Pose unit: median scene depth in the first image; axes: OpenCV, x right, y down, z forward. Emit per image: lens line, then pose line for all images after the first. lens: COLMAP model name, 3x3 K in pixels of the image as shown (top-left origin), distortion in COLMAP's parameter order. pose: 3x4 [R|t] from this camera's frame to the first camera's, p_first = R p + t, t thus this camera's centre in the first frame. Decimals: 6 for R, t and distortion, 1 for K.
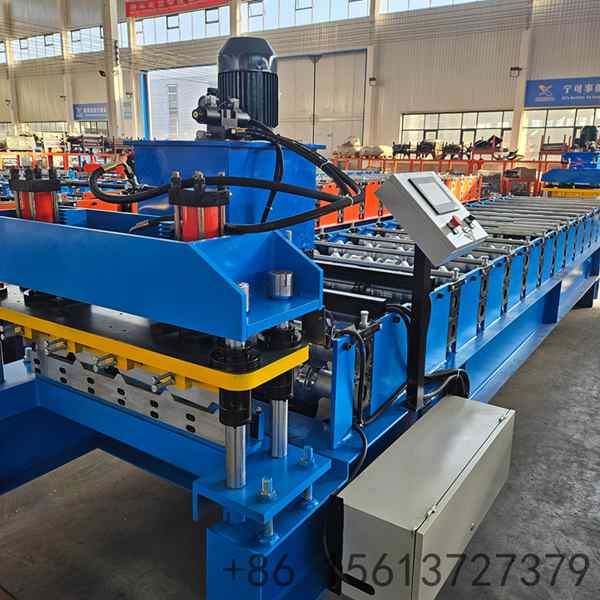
lens RADIAL K [[591.5, 0, 284.5], [0, 591.5, 289.3], [0, 0, 1]] dist [0.065902, 0.000000]
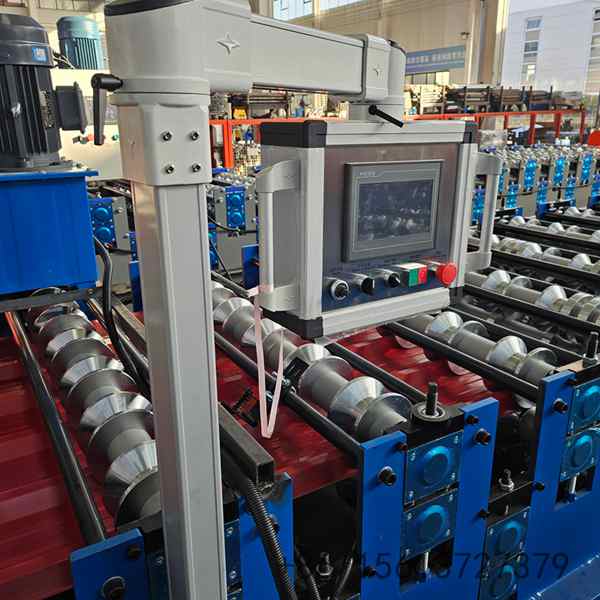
lens RADIAL K [[591.5, 0, 301.1], [0, 591.5, 295.5], [0, 0, 1]] dist [0.065902, 0.000000]
pose [[0.934131, 0.081759, -0.347439, -0.199268], [-0.056136, 0.994950, 0.083203, -0.050648], [0.352487, -0.058218, 0.934004, 0.214406]]
